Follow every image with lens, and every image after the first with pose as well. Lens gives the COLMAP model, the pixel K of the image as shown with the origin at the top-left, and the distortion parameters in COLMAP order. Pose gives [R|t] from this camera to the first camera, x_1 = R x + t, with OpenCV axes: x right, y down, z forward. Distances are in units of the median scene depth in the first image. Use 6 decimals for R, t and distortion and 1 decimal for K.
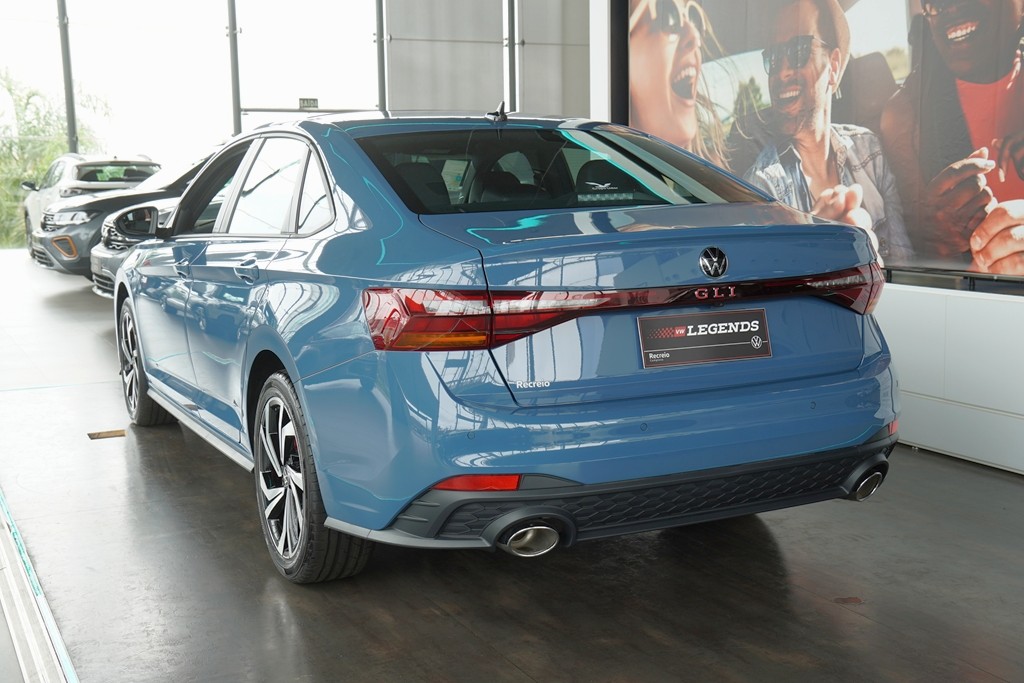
lens RADIAL K [[1229.5, 0, 501.3], [0, 1229.5, 341.9], [0, 0, 1]] dist [0.024257, 0.394606]
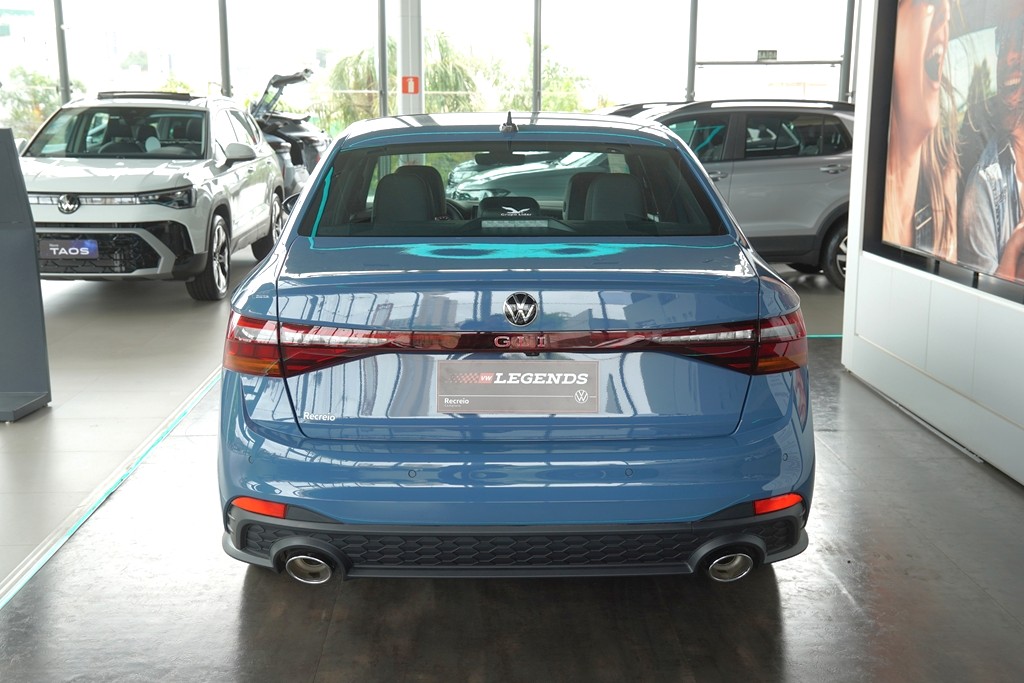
lens RADIAL K [[1229.5, 0, 501.3], [0, 1229.5, 341.9], [0, 0, 1]] dist [0.024257, 0.394606]
pose [[0.905738, 0.094974, -0.413061, 0.288794], [-0.075566, 0.995142, 0.063113, -0.051482], [0.417048, -0.025950, 0.908514, 0.071567]]
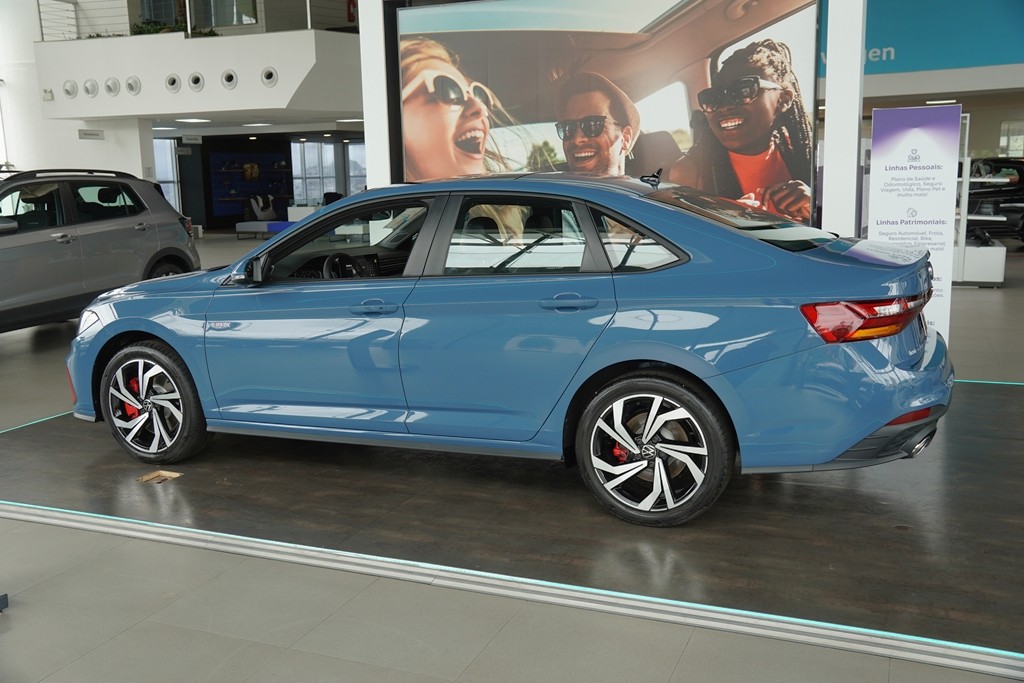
lens RADIAL K [[971.0, 0, 512.0], [0, 971.0, 341.5], [0, 0, 1]] dist [0.003829, 0.007742]
pose [[0.752729, -0.112903, 0.648577, -0.604971], [0.101577, 0.993305, 0.055023, -0.052037], [-0.650447, 0.024464, 0.759157, 0.187338]]
